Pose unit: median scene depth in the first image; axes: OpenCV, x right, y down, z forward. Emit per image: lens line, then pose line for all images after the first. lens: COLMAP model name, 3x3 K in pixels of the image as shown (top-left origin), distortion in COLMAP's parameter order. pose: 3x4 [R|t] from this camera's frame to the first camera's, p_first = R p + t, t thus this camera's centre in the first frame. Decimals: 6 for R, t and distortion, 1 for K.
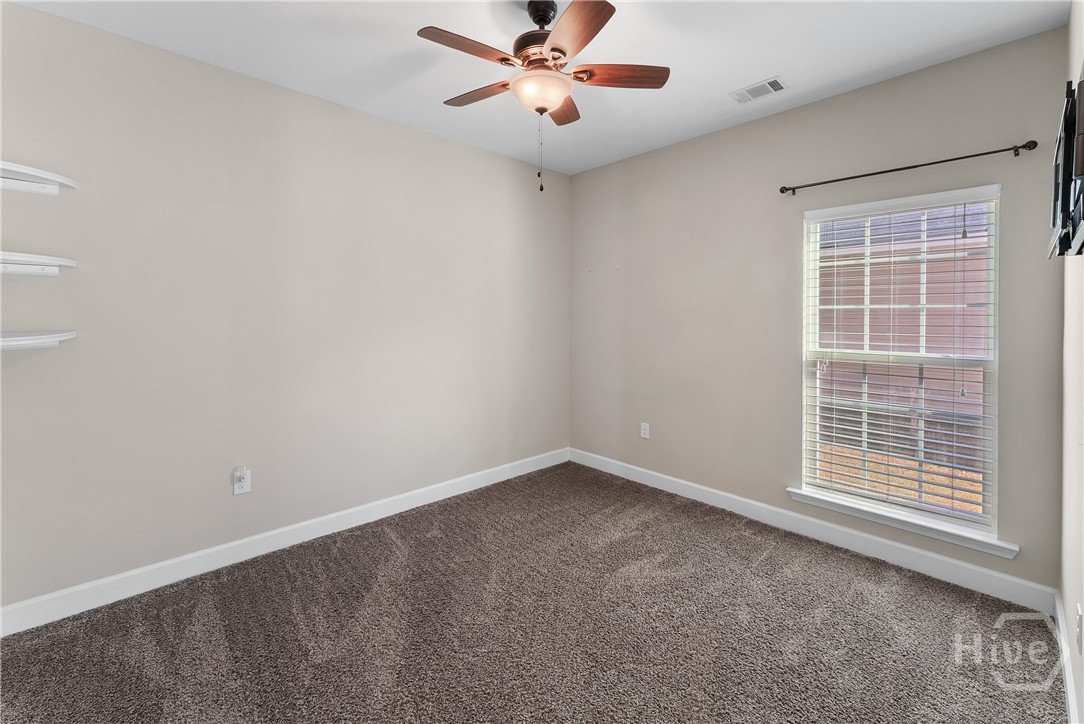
lens RADIAL K [[456.7, 0, 554.2], [0, 456.7, 315.7], [0, 0, 1]] dist [-0.002050, 0.000049]
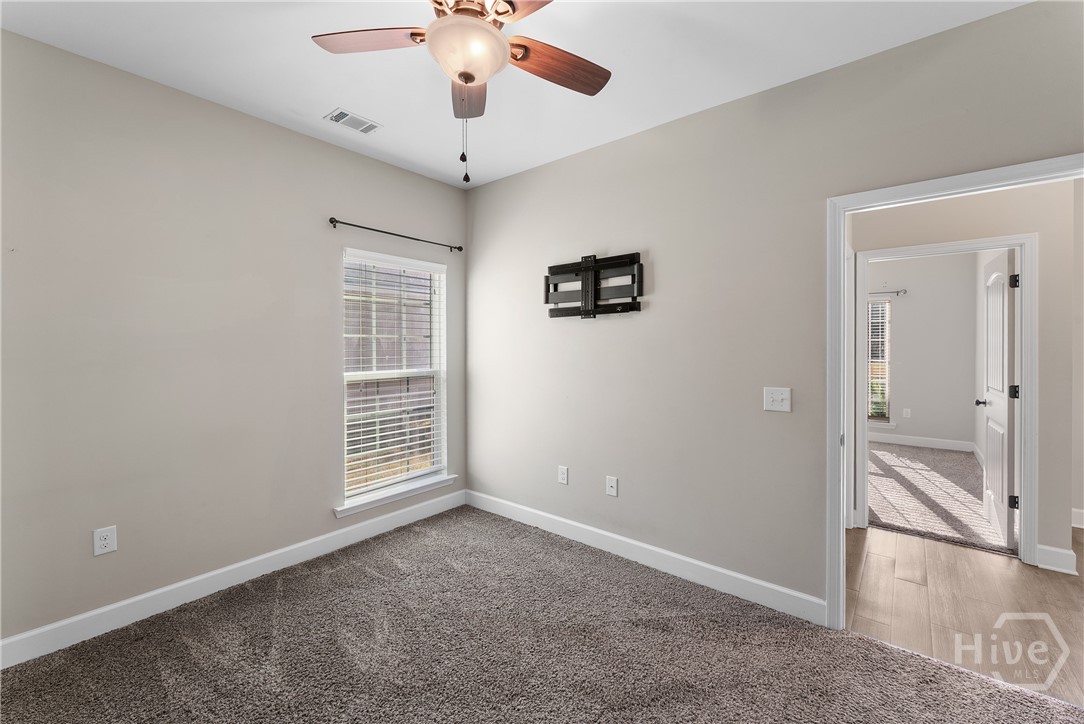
lens RADIAL K [[456.7, 0, 518.8], [0, 456.7, 342.9], [0, 0, 1]] dist [-0.002050, 0.000049]
pose [[-0.100497, -0.005000, 0.994925, -0.594871], [-0.004842, 0.999978, 0.004536, -0.008448], [-0.994926, -0.004362, -0.100519, 0.732322]]
